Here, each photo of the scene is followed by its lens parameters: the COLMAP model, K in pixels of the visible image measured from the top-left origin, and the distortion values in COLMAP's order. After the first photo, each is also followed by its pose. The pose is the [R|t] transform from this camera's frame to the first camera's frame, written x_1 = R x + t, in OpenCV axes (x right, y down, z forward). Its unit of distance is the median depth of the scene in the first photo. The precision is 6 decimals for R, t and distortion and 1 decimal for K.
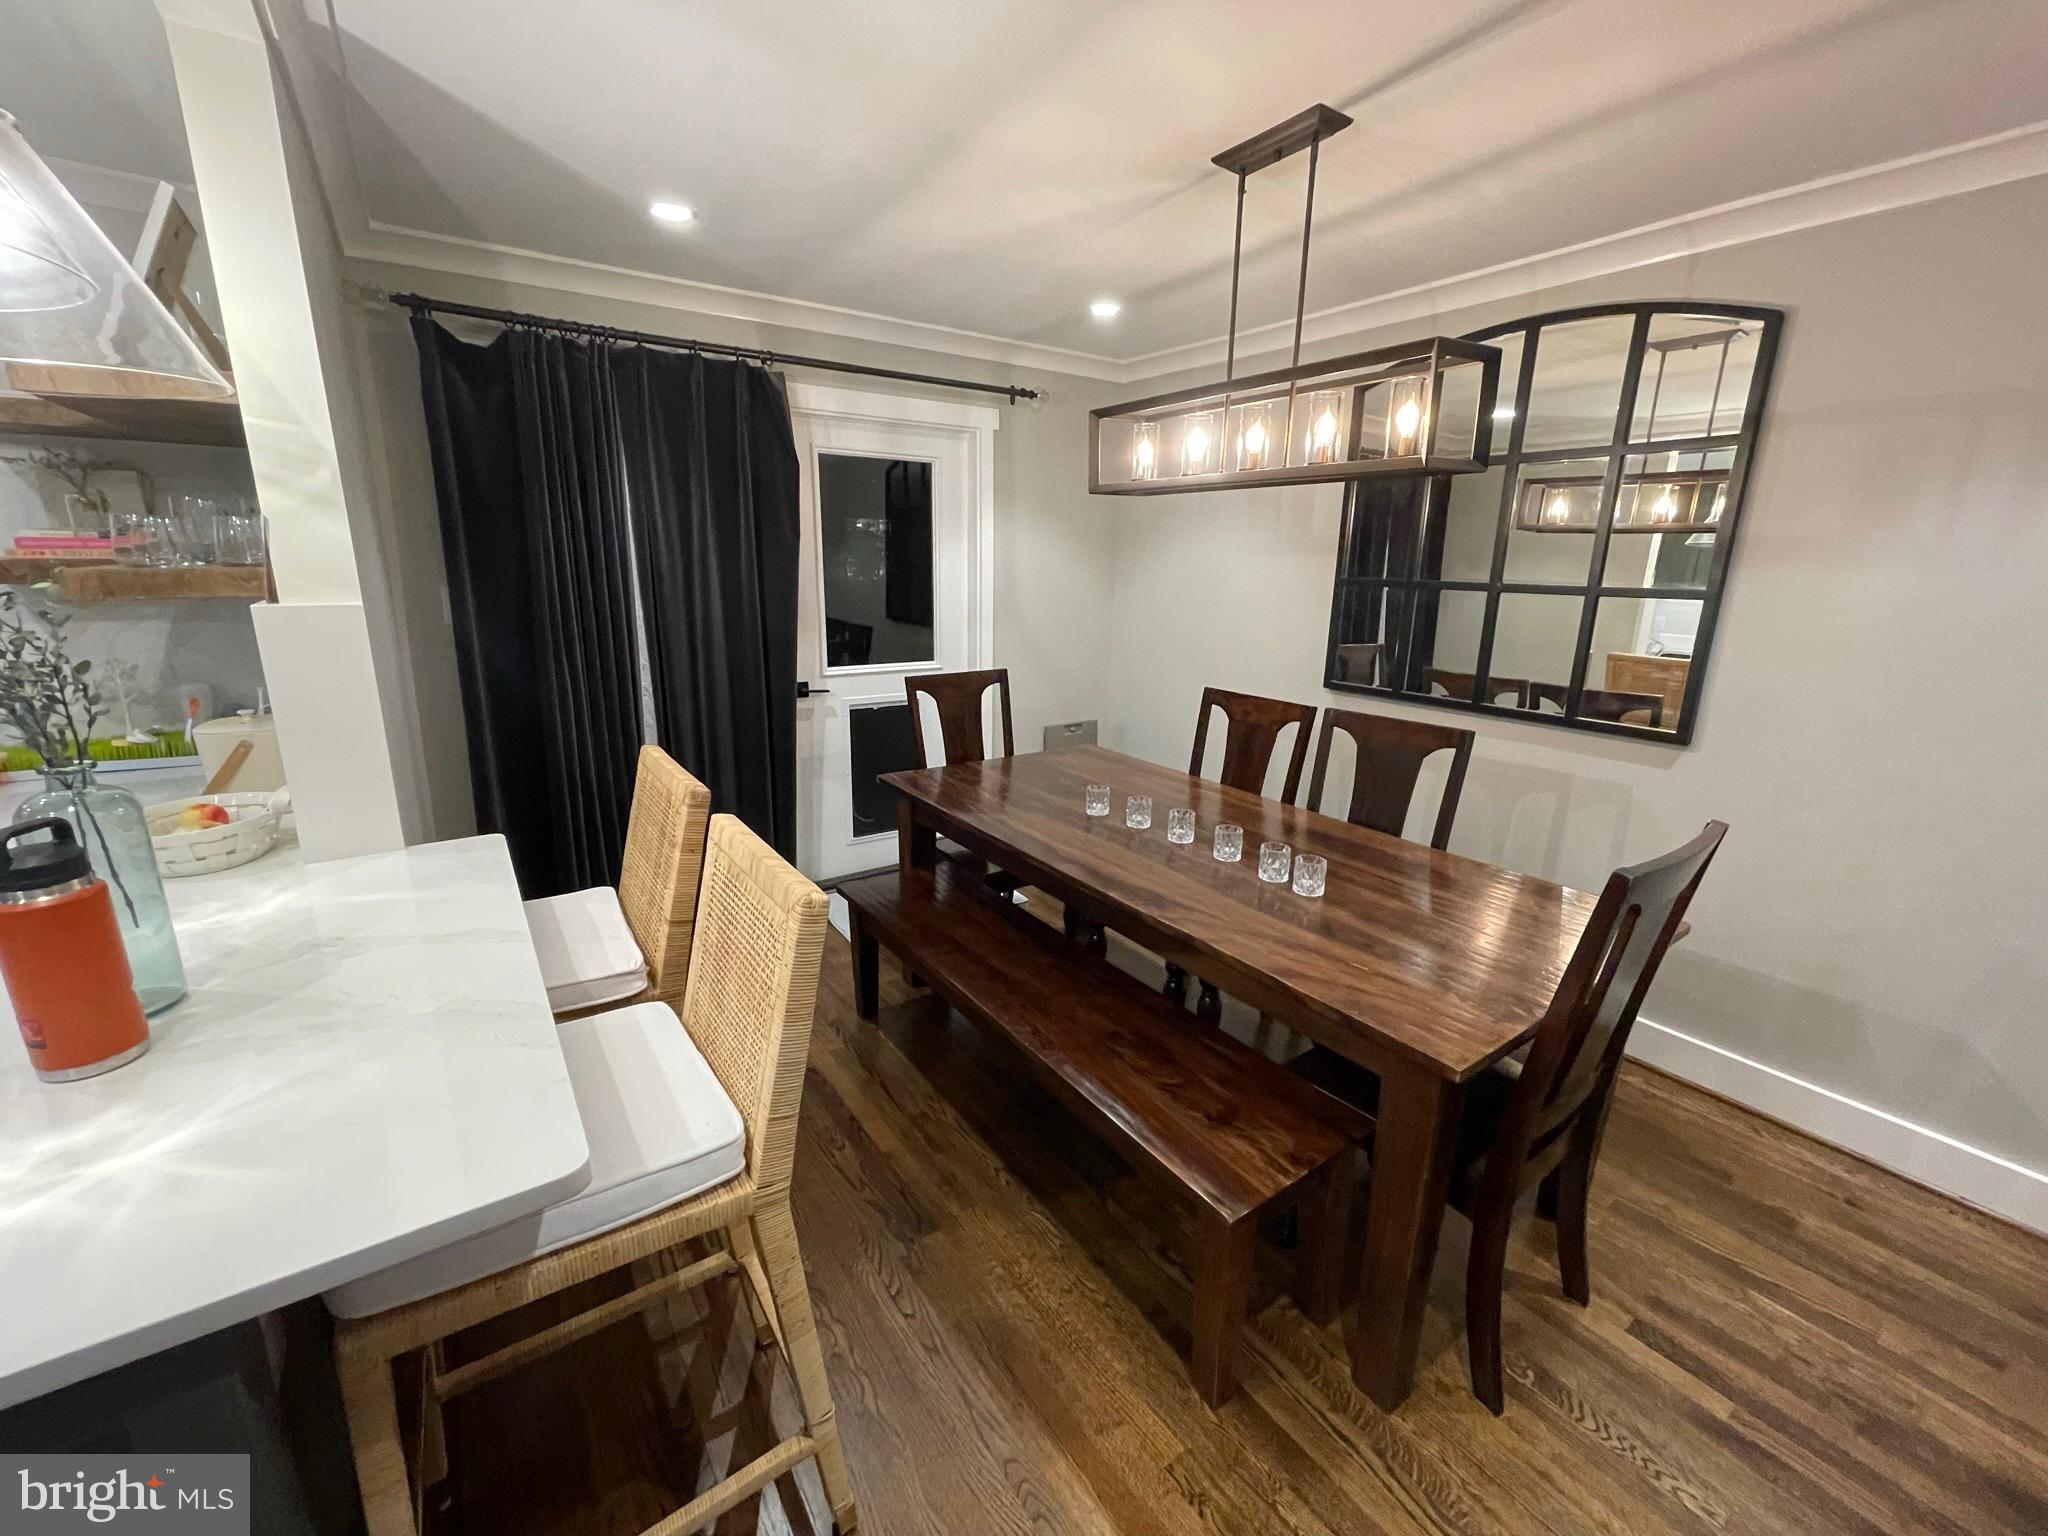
lens RADIAL K [[824.0, 0, 1026.3], [0, 824.0, 761.2], [0, 0, 1]] dist [0.000985, 0.000078]
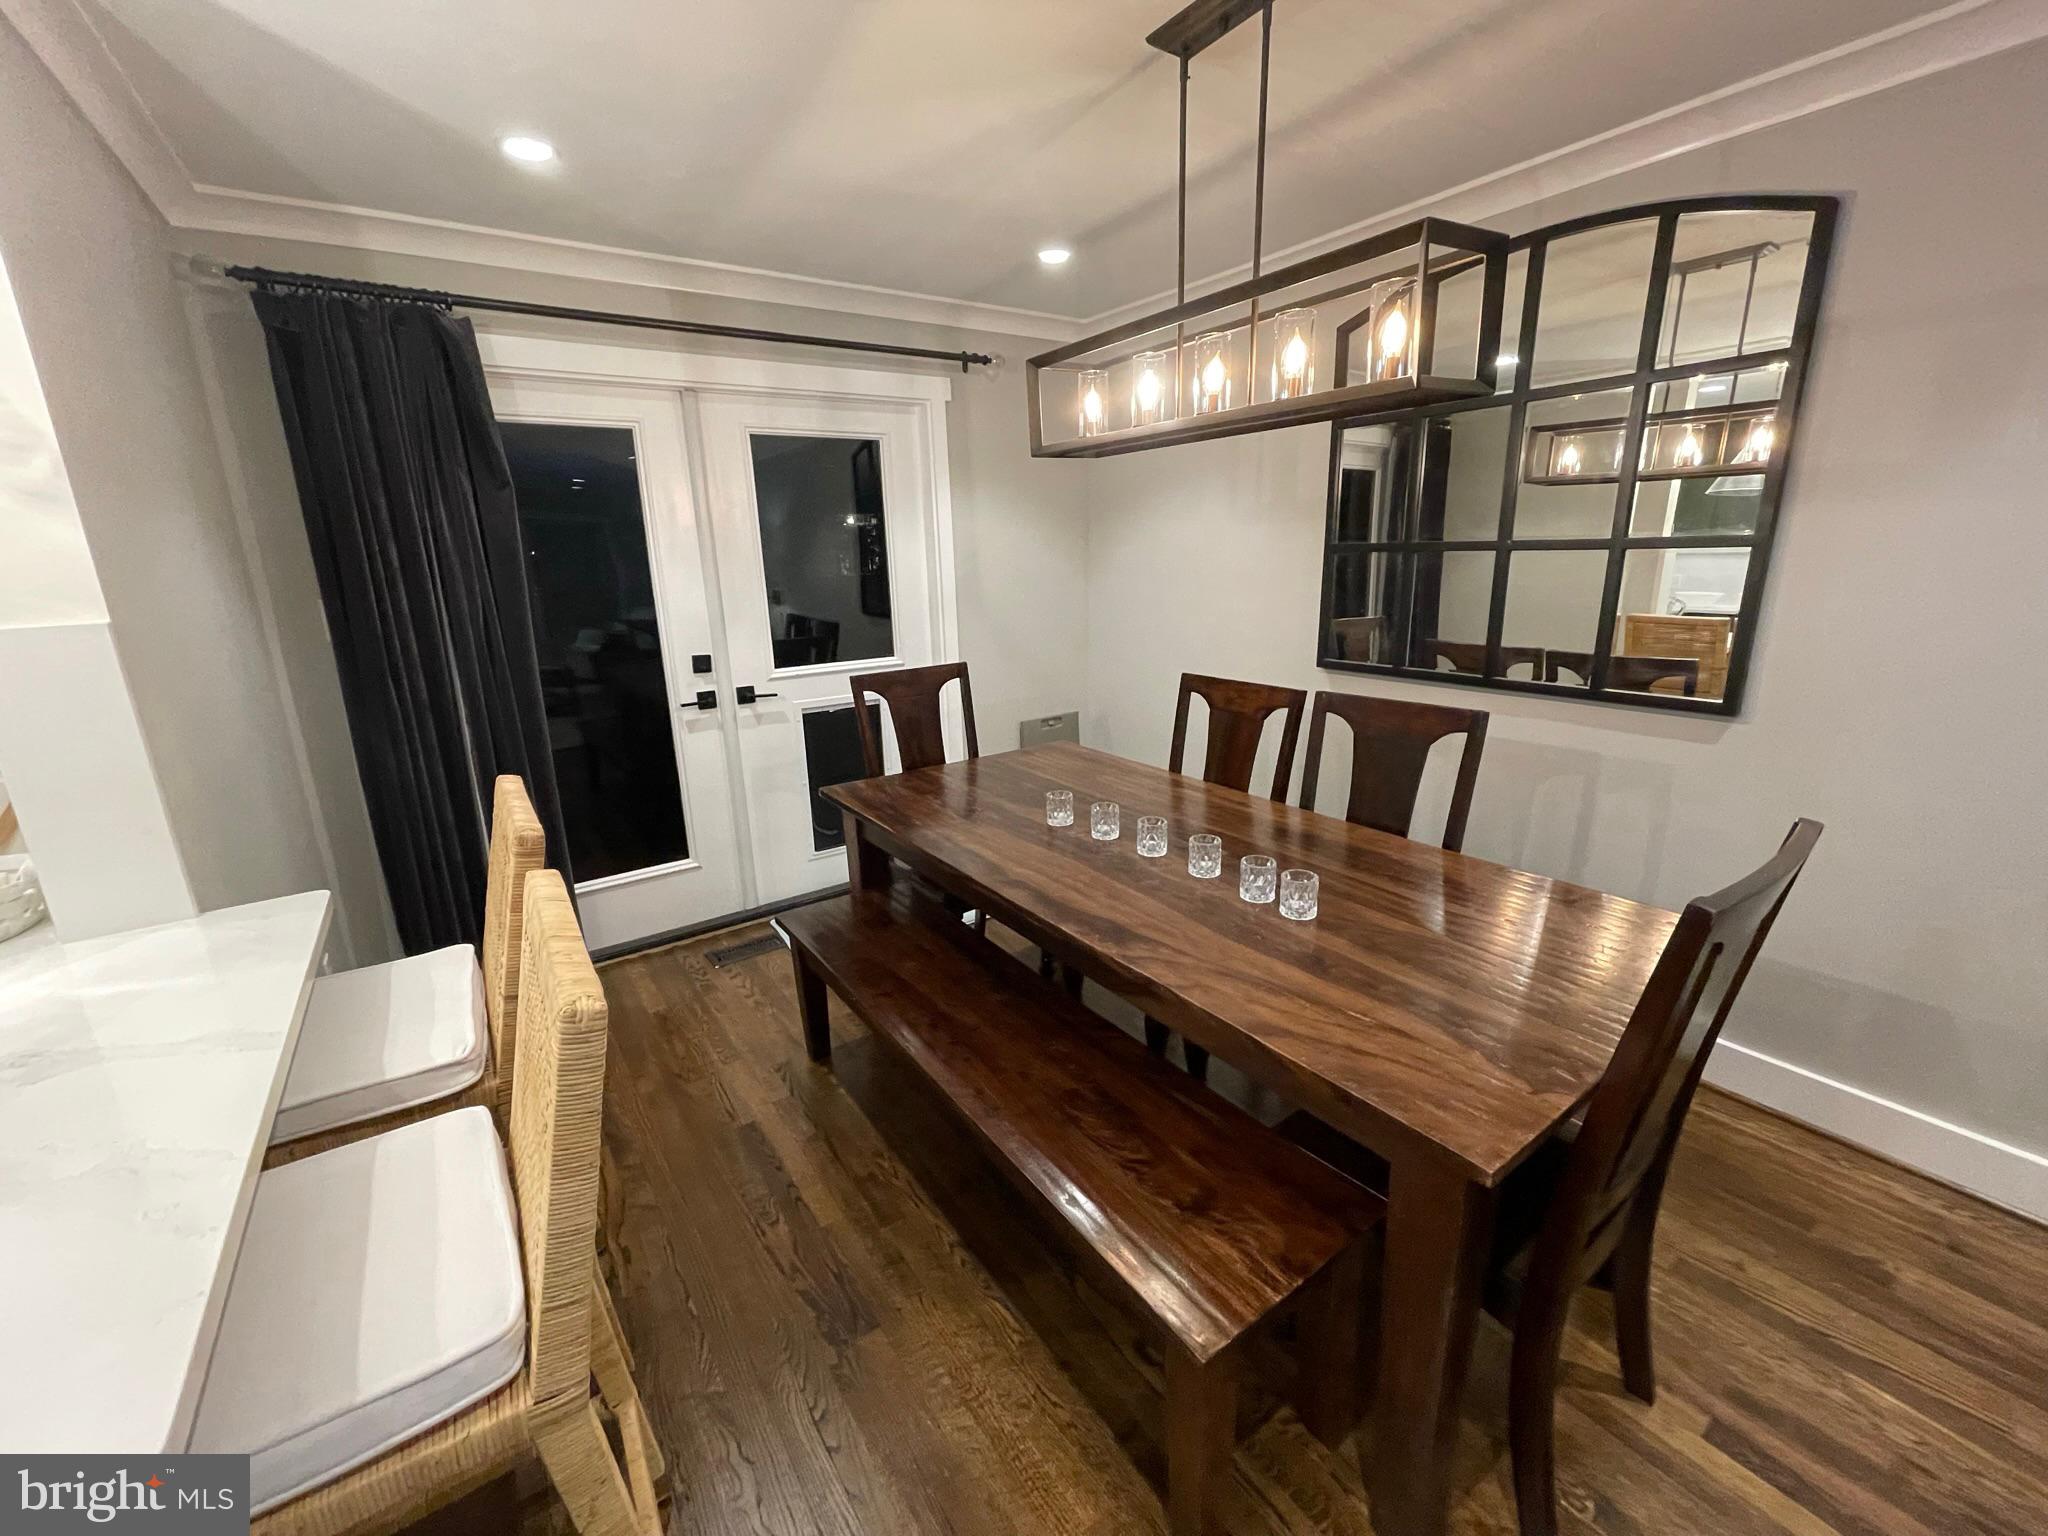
lens RADIAL K [[837.0, 0, 1017.6], [0, 837.0, 763.5], [0, 0, 1]] dist [0.000450, 0.000152]
pose [[0.998980, -0.043674, -0.011506, 0.060896], [0.043818, 0.998961, 0.012547, -0.015030], [0.010946, -0.013039, 0.999855, 0.121212]]
